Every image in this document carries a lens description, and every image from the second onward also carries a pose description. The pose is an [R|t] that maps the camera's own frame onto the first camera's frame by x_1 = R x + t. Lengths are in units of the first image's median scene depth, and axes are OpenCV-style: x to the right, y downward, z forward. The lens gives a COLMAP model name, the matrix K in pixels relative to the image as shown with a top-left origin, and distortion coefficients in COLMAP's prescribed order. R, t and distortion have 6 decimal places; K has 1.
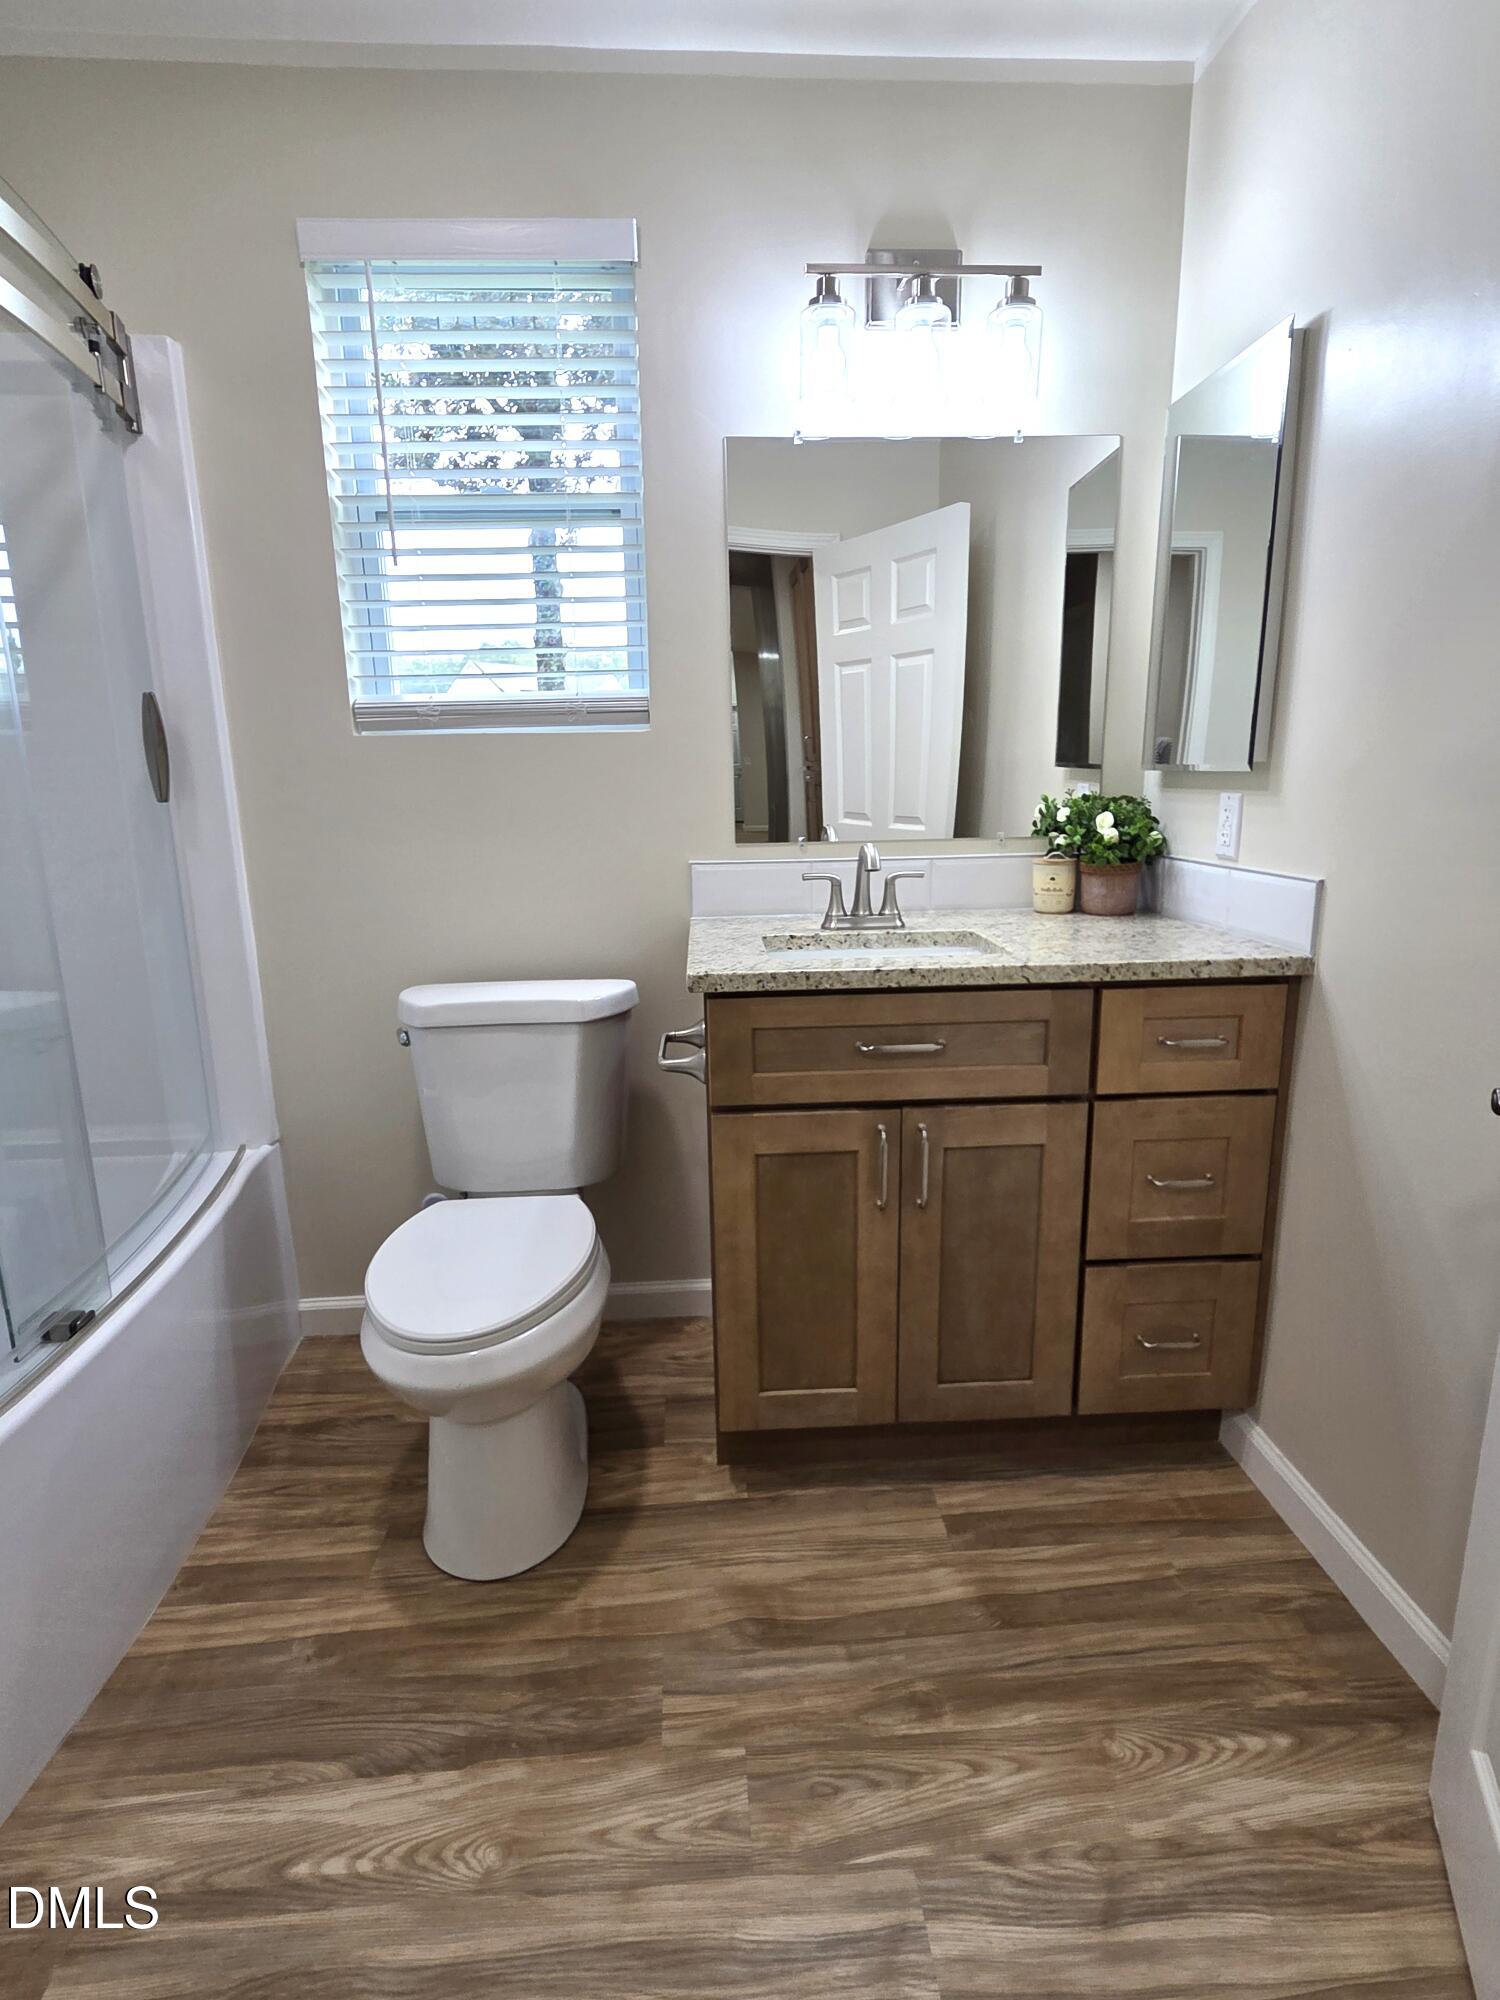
lens RADIAL K [[1019.9, 0, 746.8], [0, 1019.9, 1008.8], [0, 0, 1]] dist [0.008887, -0.000215]
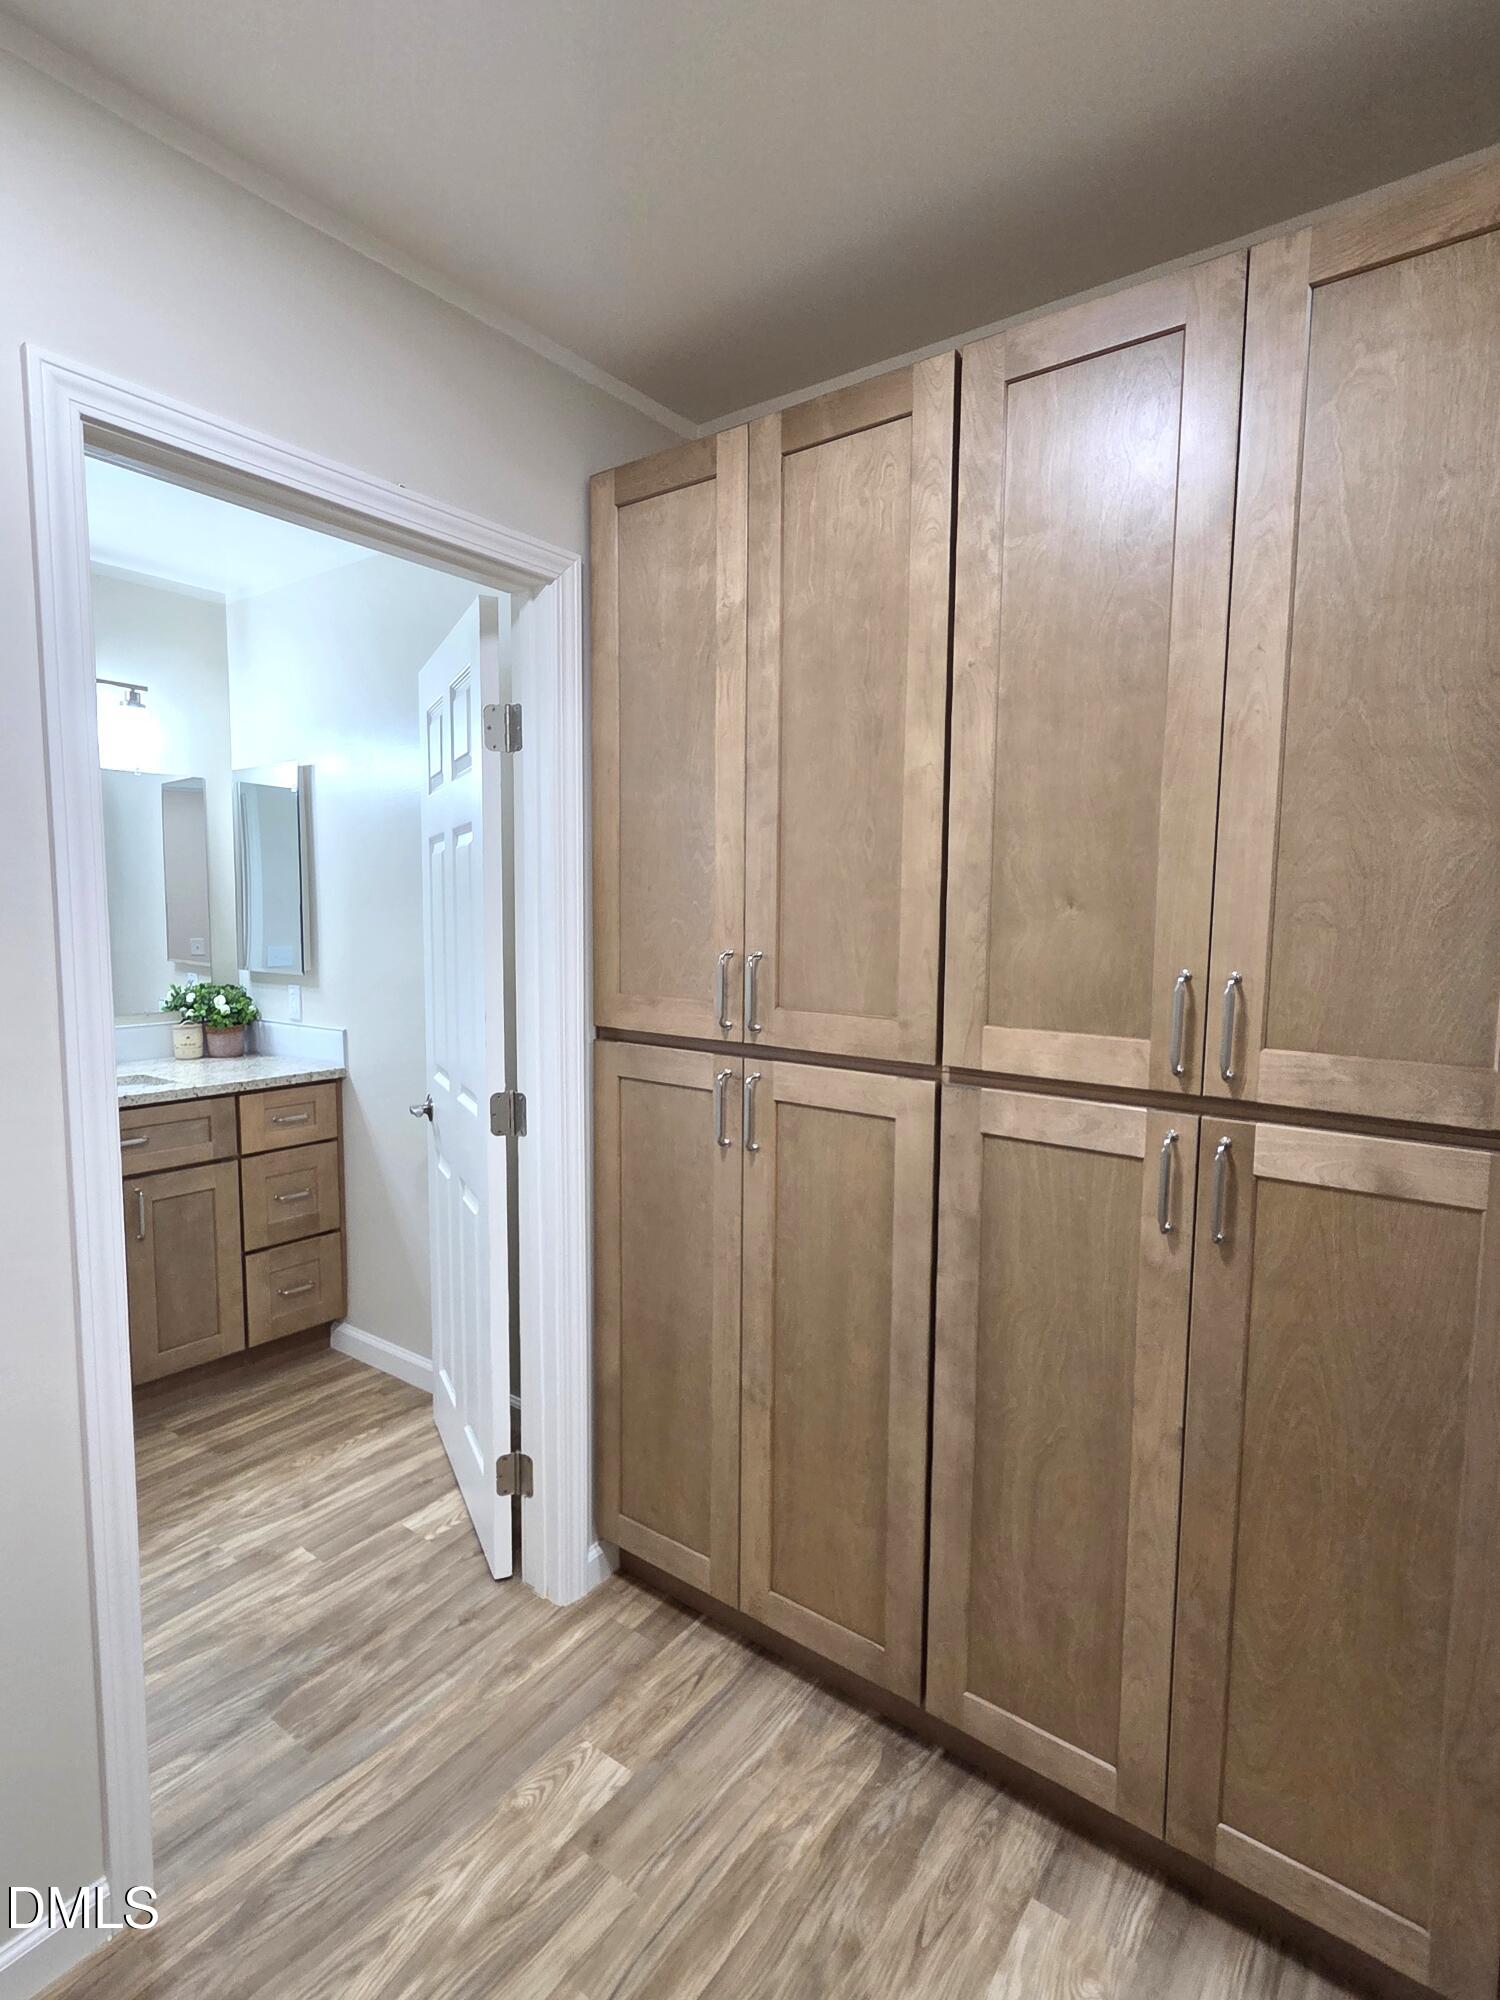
lens RADIAL K [[1019.9, 0, 746.8], [0, 1019.9, 1008.8], [0, 0, 1]] dist [0.008887, -0.000215]
pose [[0.645121, -0.045006, 0.762754, -0.434012], [0.151276, 0.986027, -0.069766, 0.088076], [-0.748956, 0.160394, 0.642914, -0.842221]]
